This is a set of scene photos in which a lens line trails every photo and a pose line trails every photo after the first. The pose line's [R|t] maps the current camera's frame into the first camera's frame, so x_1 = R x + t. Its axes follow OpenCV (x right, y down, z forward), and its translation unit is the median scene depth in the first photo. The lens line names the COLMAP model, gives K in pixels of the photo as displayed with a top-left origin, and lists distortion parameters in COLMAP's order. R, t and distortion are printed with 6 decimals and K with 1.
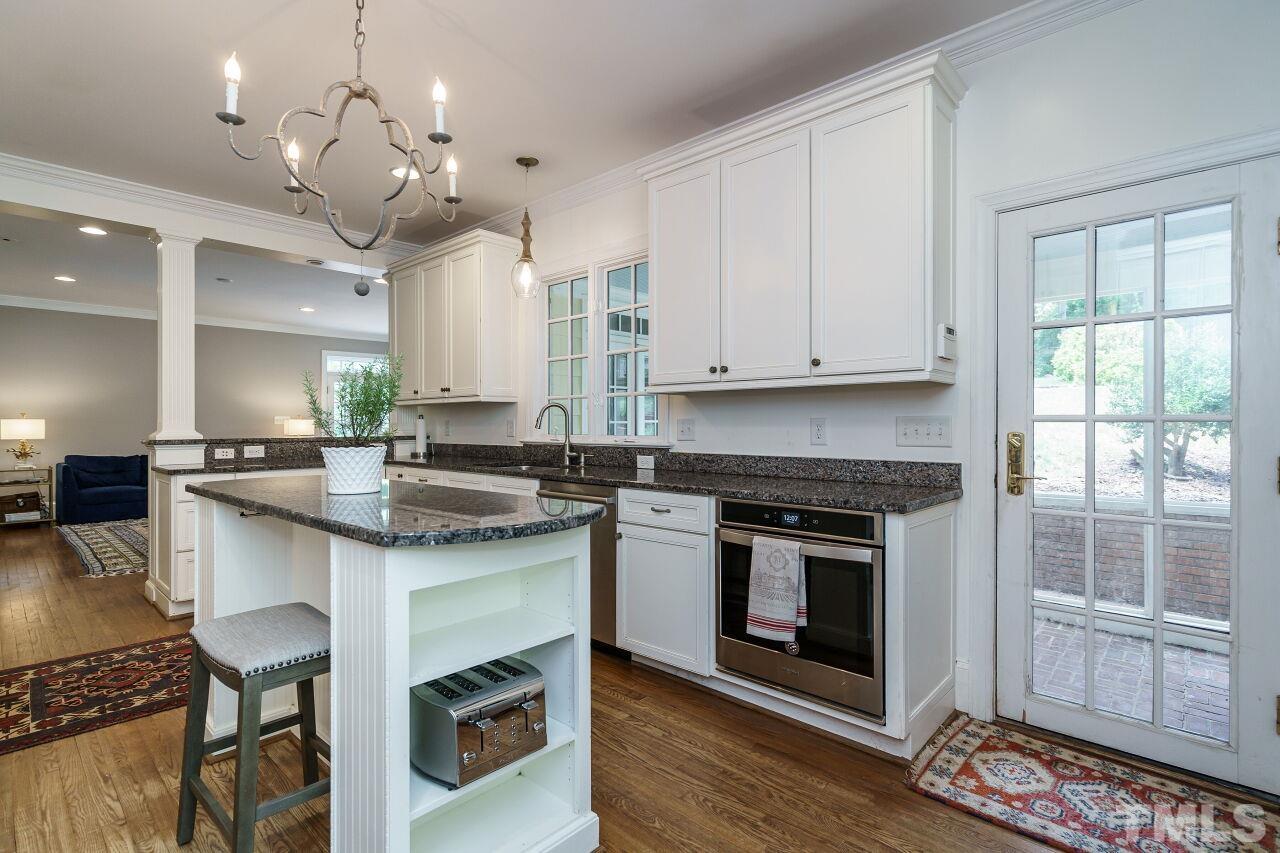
lens RADIAL K [[609.3, 0, 629.9], [0, 609.3, 421.7], [0, 0, 1]] dist [0.002658, 0.000753]
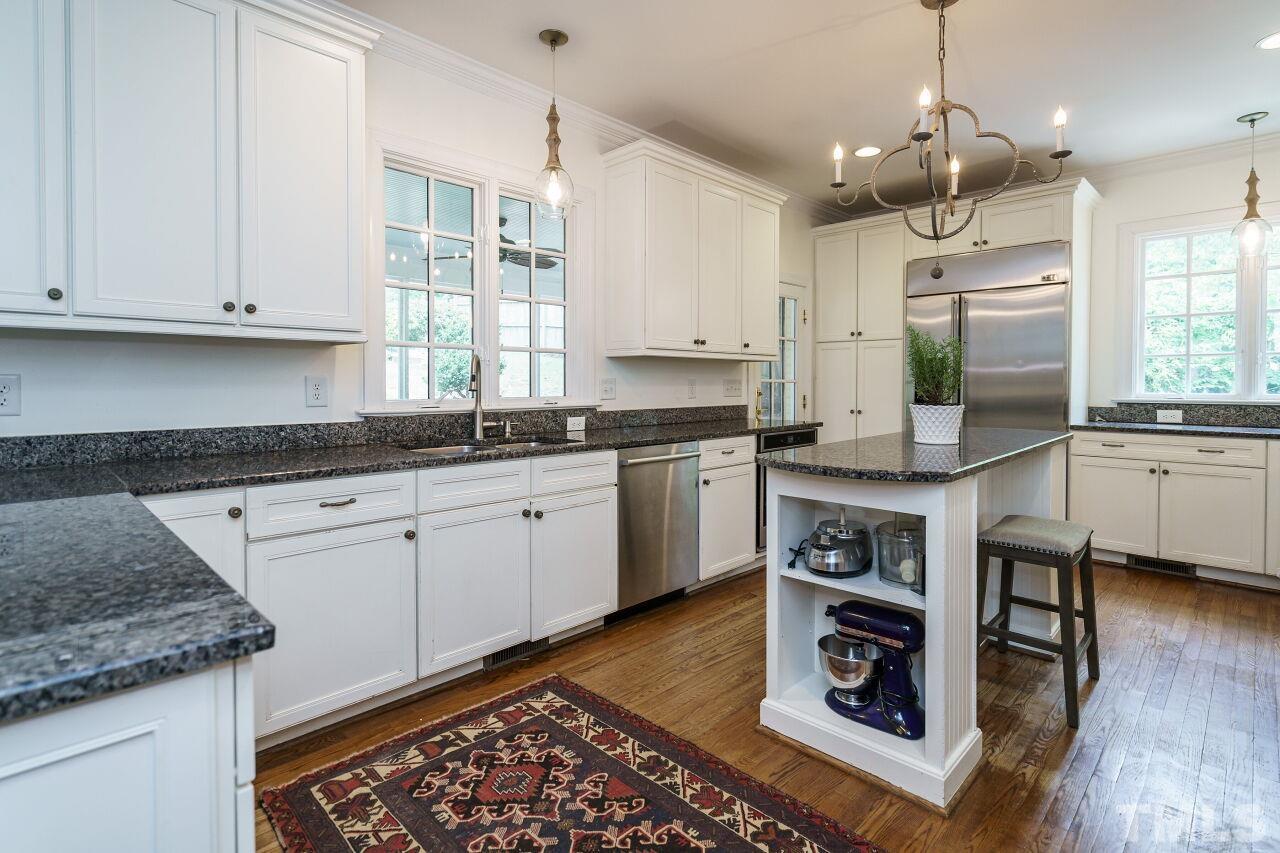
lens RADIAL K [[618.6, 0, 637.1], [0, 618.6, 394.6], [0, 0, 1]] dist [0.010253, -0.001565]
pose [[0.037053, -0.017026, 0.999168, -0.937260], [-0.001929, 0.999852, 0.017110, 0.003609], [-0.999311, -0.002561, 0.037014, 0.860962]]
